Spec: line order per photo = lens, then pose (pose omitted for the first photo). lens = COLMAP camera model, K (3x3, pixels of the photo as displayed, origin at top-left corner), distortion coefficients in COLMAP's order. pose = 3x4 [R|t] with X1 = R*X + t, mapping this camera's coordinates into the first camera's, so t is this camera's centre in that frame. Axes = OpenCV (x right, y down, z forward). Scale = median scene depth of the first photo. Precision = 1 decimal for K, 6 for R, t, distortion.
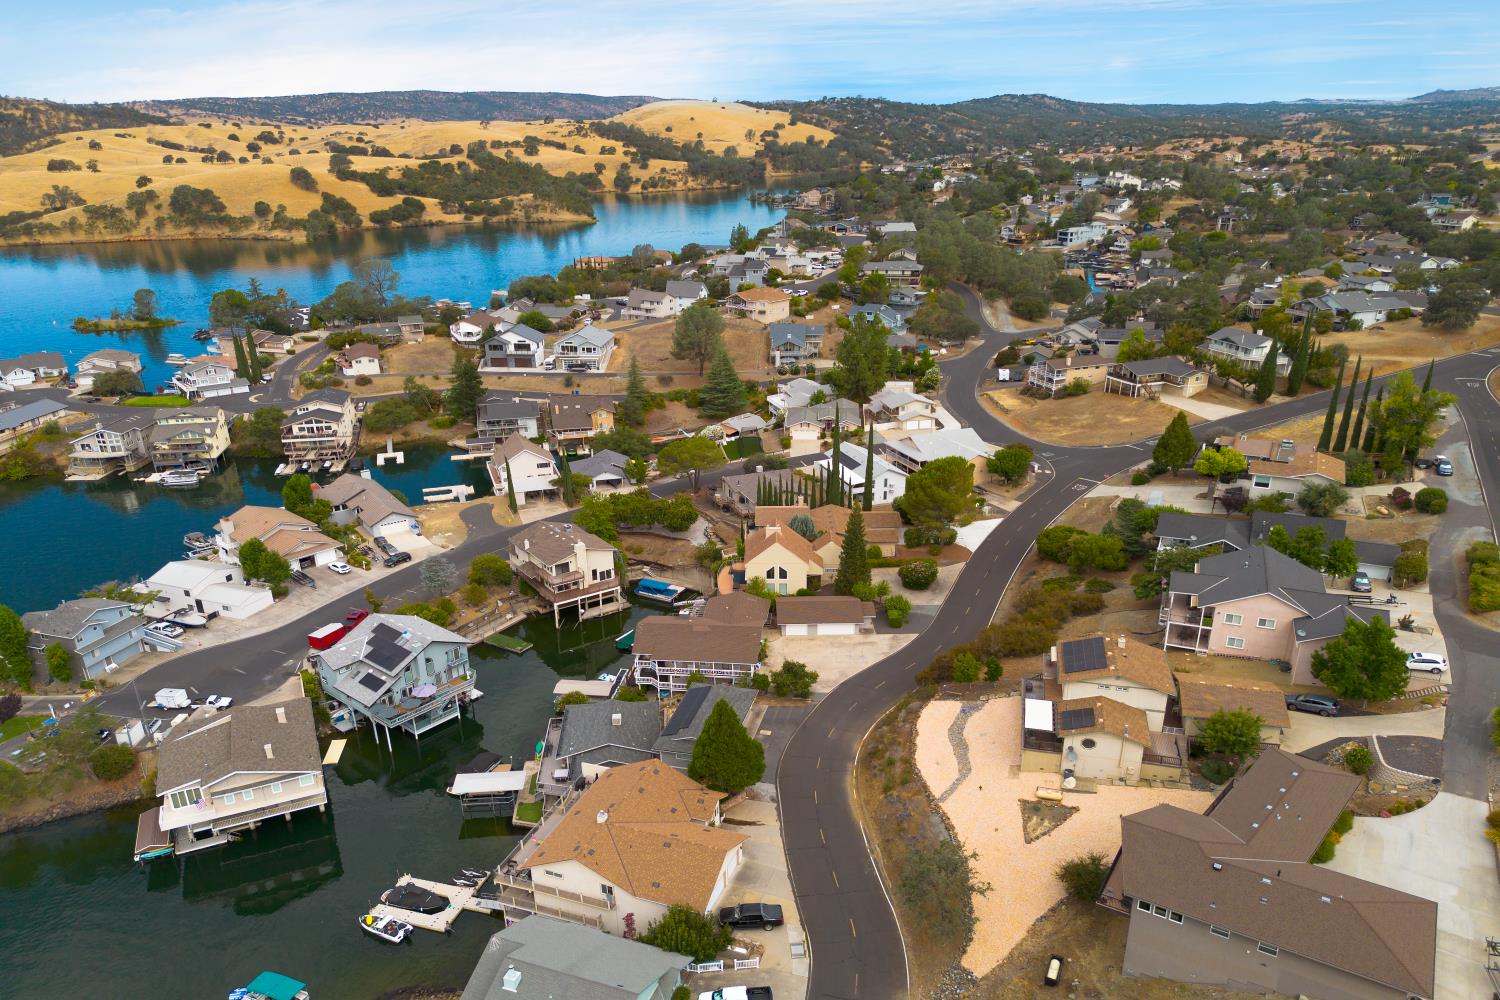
lens RADIAL K [[1069.1, 0, 750.9], [0, 1069.1, 549.3], [0, 0, 1]] dist [0.070951, -0.066812]
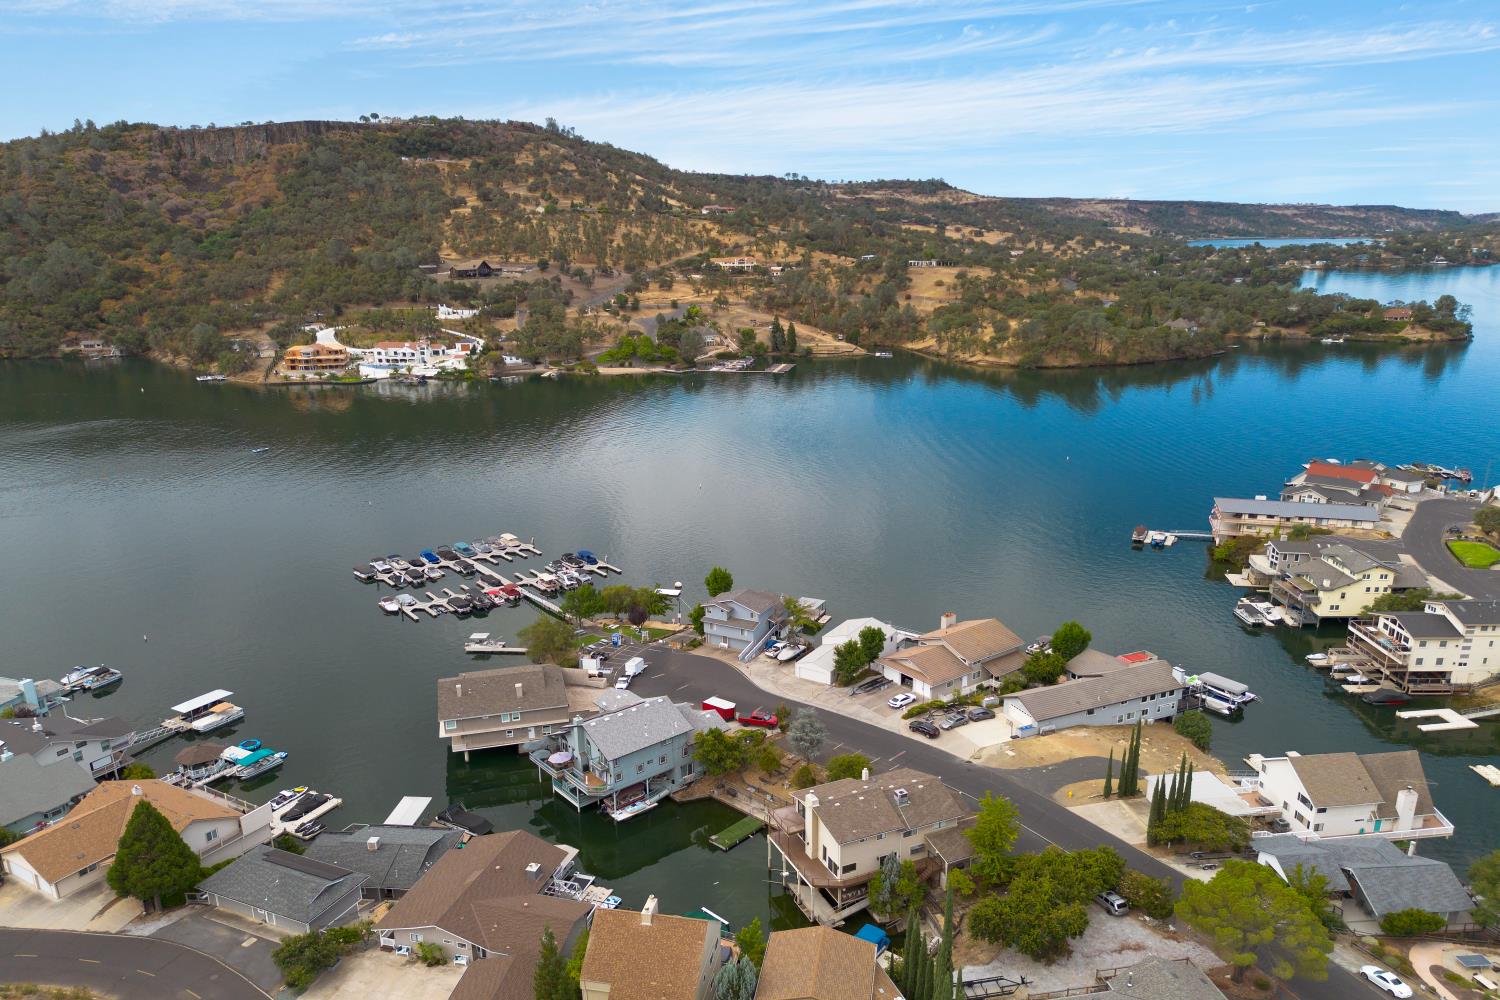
lens RADIAL K [[1066.2, 0, 753.8], [0, 1066.2, 542.1], [0, 0, 1]] dist [0.078067, -0.077460]
pose [[-0.178527, 0.300727, -0.936852, 0.231834], [-0.351190, 0.869958, 0.346178, -0.191916], [0.919126, 0.390815, -0.049699, 0.461111]]
